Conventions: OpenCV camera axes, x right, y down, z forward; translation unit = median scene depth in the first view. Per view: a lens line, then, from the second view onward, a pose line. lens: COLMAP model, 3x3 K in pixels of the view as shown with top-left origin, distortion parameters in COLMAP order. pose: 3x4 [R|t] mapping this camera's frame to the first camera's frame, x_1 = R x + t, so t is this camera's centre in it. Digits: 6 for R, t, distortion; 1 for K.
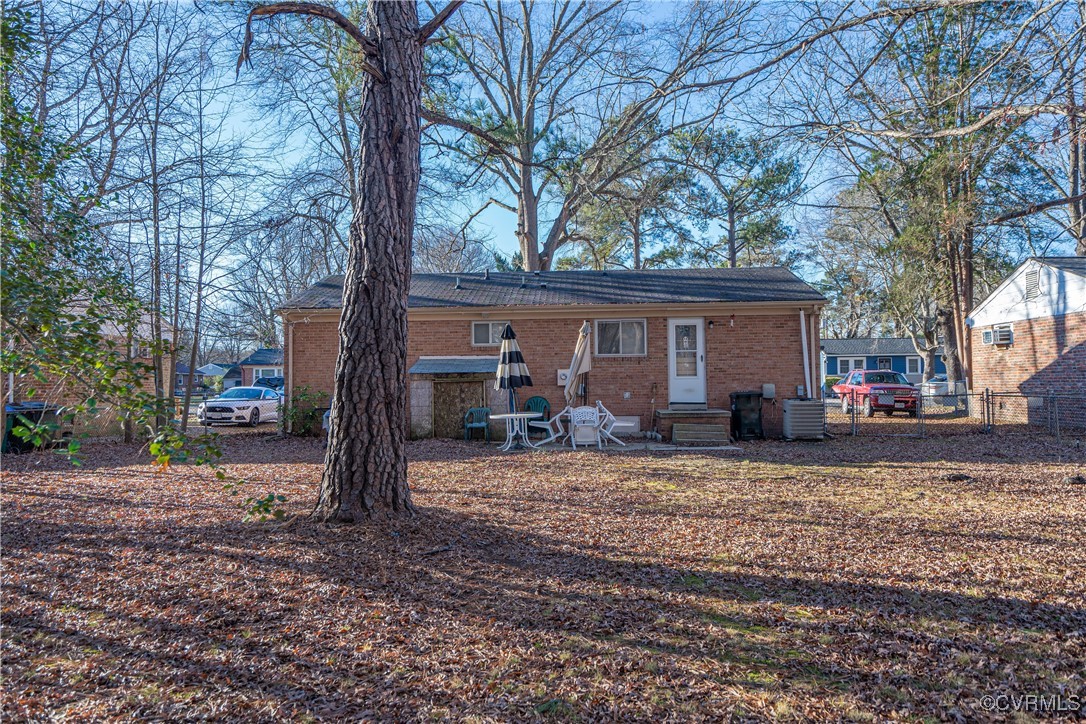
lens RADIAL K [[810.6, 0, 542.2], [0, 810.6, 360.9], [0, 0, 1]] dist [-0.007045, -0.000688]
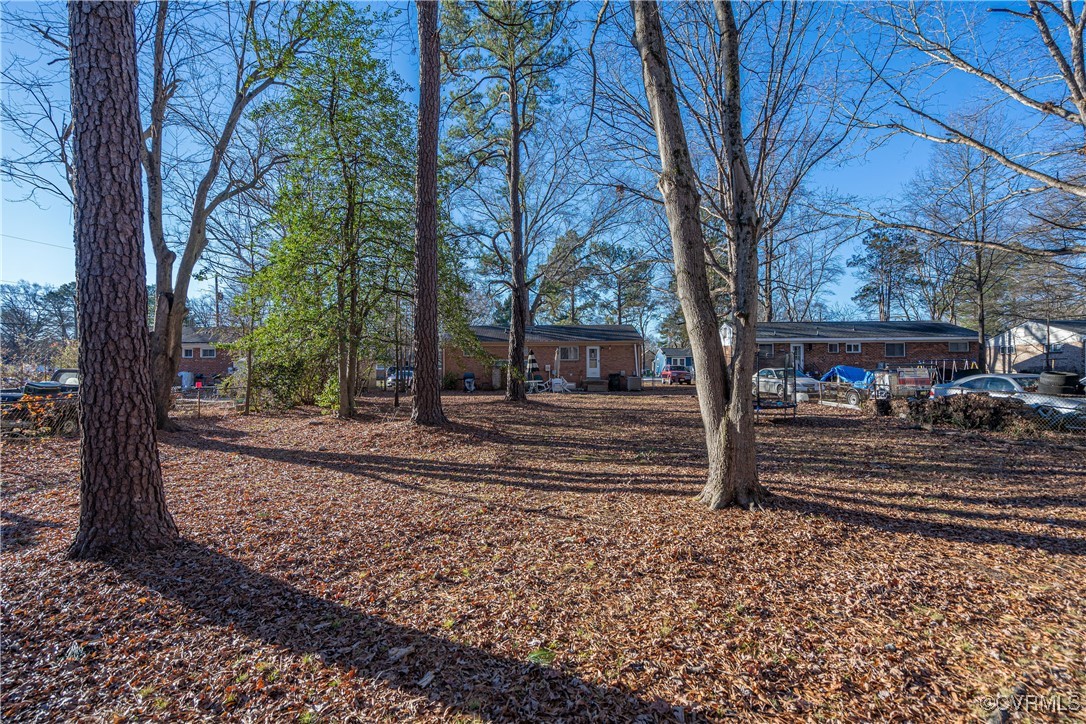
lens RADIAL K [[494.9, 0, 543.6], [0, 494.9, 363.8], [0, 0, 1]] dist [-0.010508, 0.003294]
pose [[0.997969, 0.006325, 0.063394, -0.091950], [-0.007404, 0.999831, 0.016801, -0.020877], [-0.063277, -0.017237, 0.997847, -0.639432]]
